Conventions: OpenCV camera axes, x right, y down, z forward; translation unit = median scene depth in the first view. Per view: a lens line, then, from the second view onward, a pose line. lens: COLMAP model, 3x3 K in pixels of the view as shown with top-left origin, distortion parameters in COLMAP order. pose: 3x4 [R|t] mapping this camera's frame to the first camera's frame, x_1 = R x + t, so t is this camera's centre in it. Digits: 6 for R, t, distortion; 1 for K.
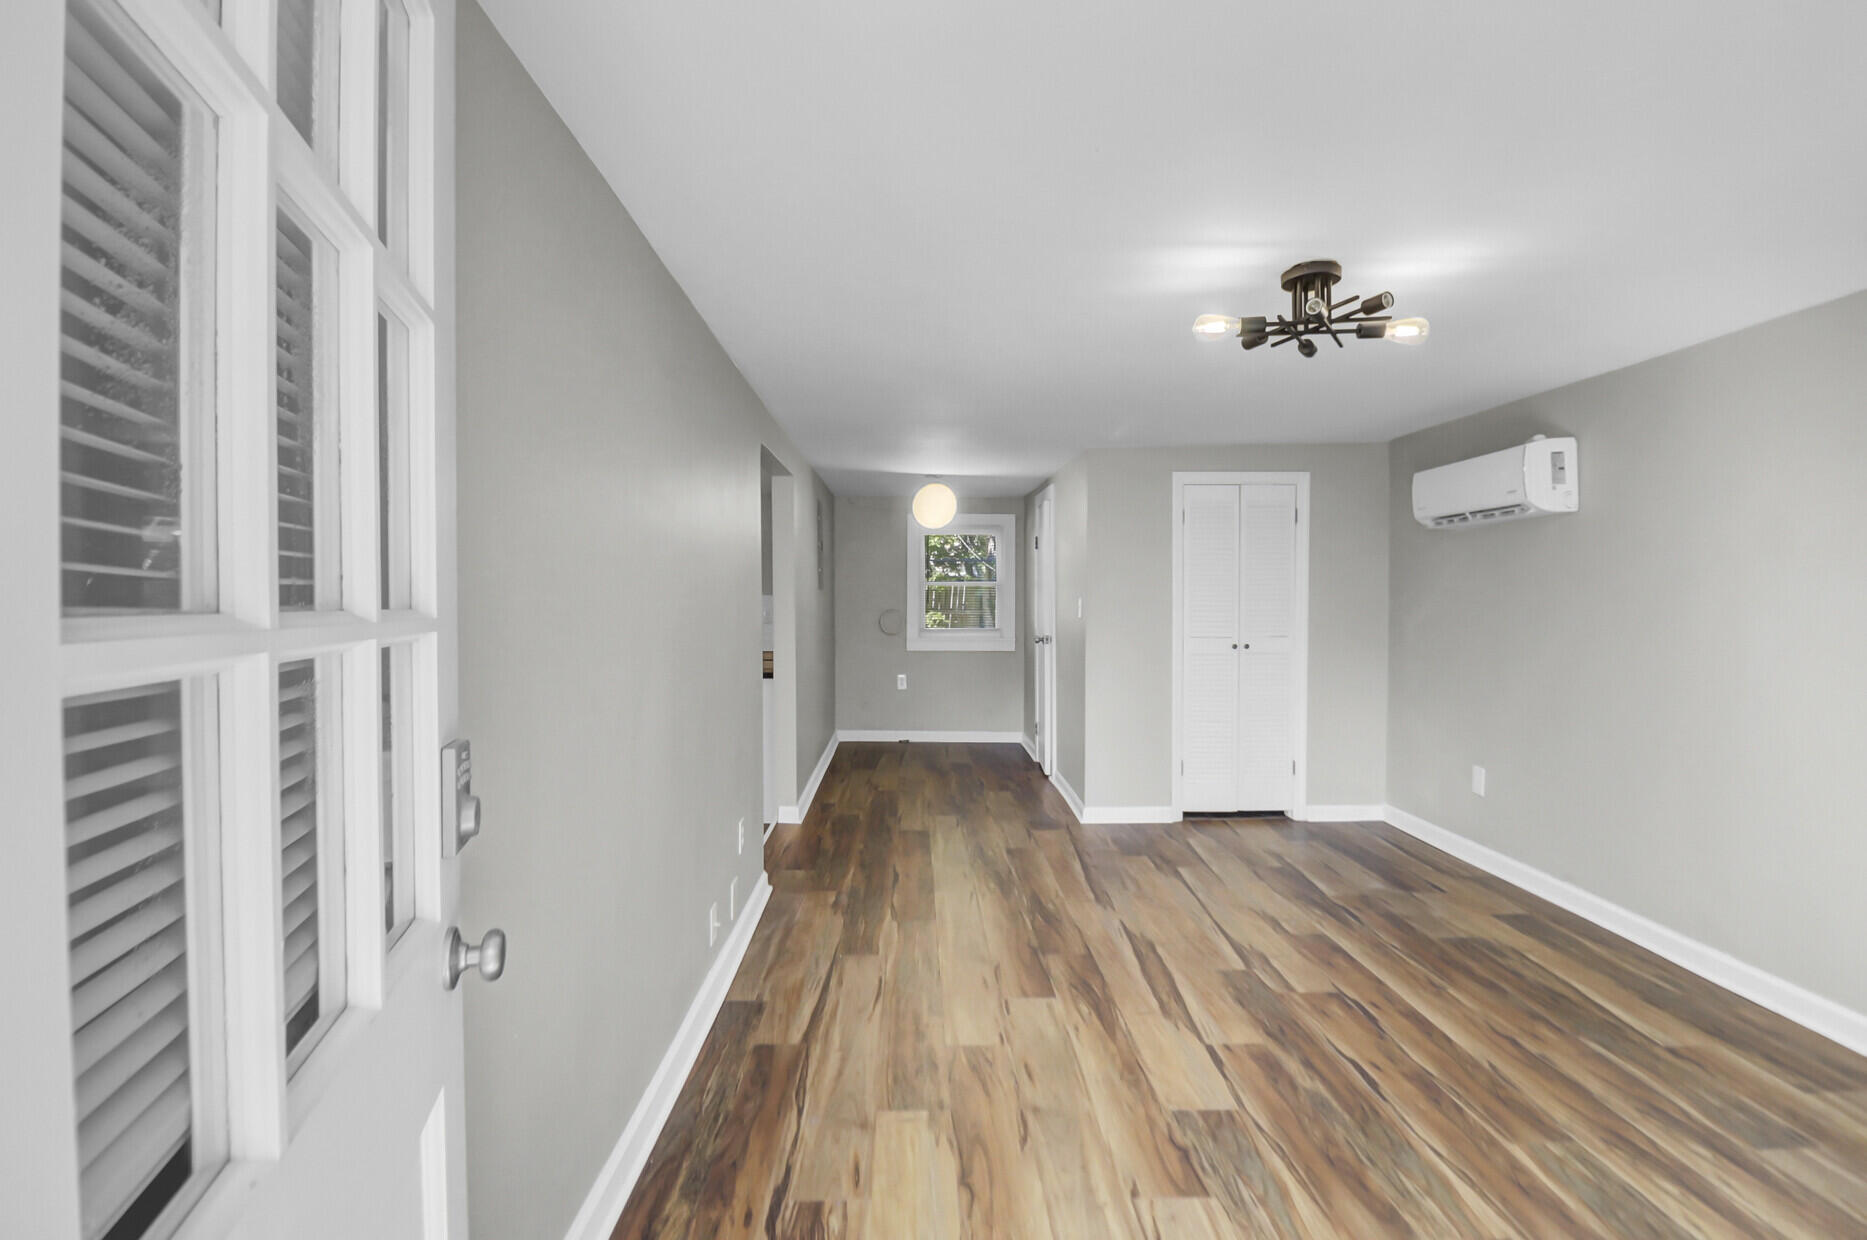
lens RADIAL K [[881.6, 0, 935.1], [0, 881.6, 607.2], [0, 0, 1]] dist [-0.010708, -0.008372]
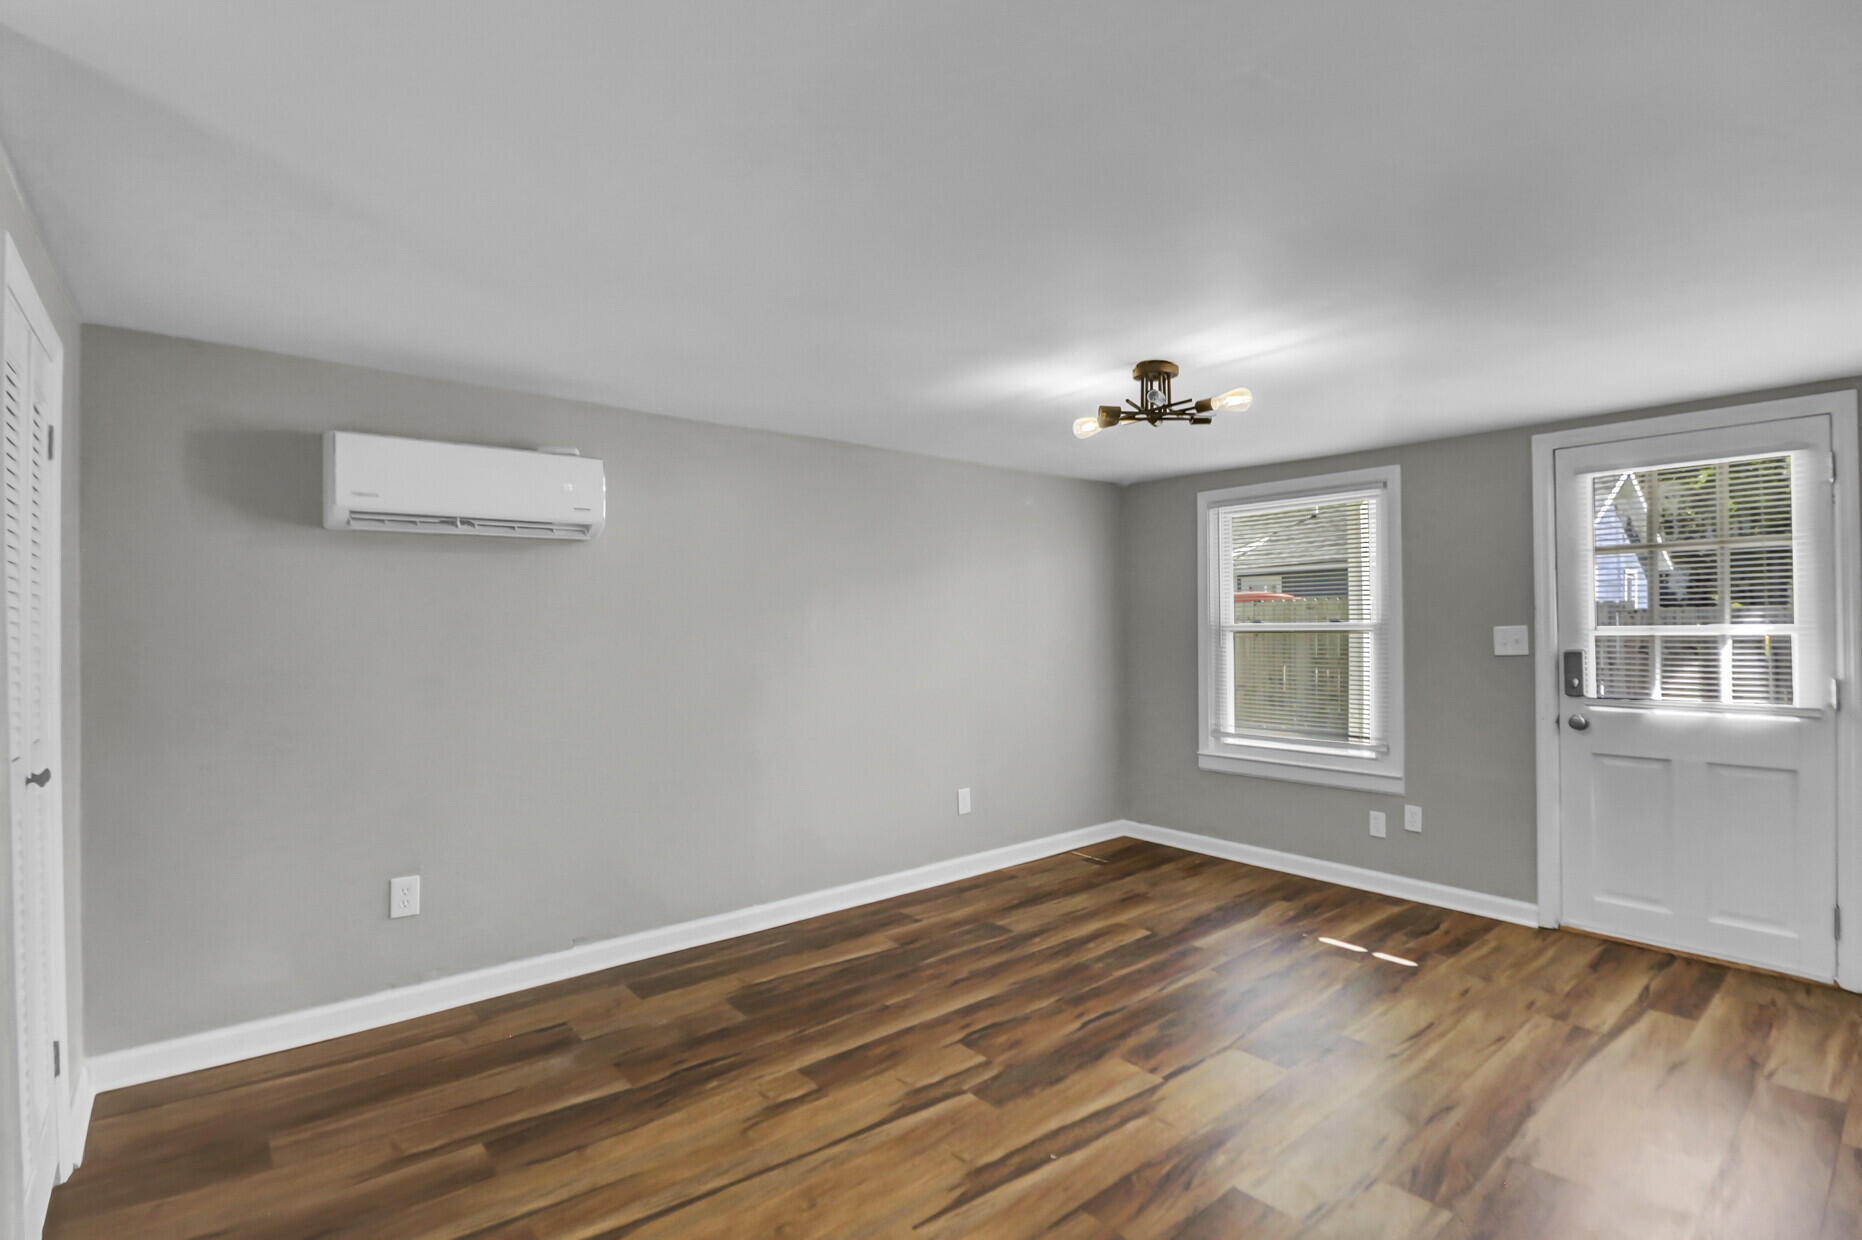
lens RADIAL K [[879.3, 0, 916.7], [0, 879.3, 620.5], [0, 0, 1]] dist [-0.010708, -0.008372]
pose [[-0.620461, 0.009715, 0.784177, -0.261731], [0.019253, 0.999811, 0.002847, -0.021509], [-0.784001, 0.016864, -0.620530, 1.635555]]
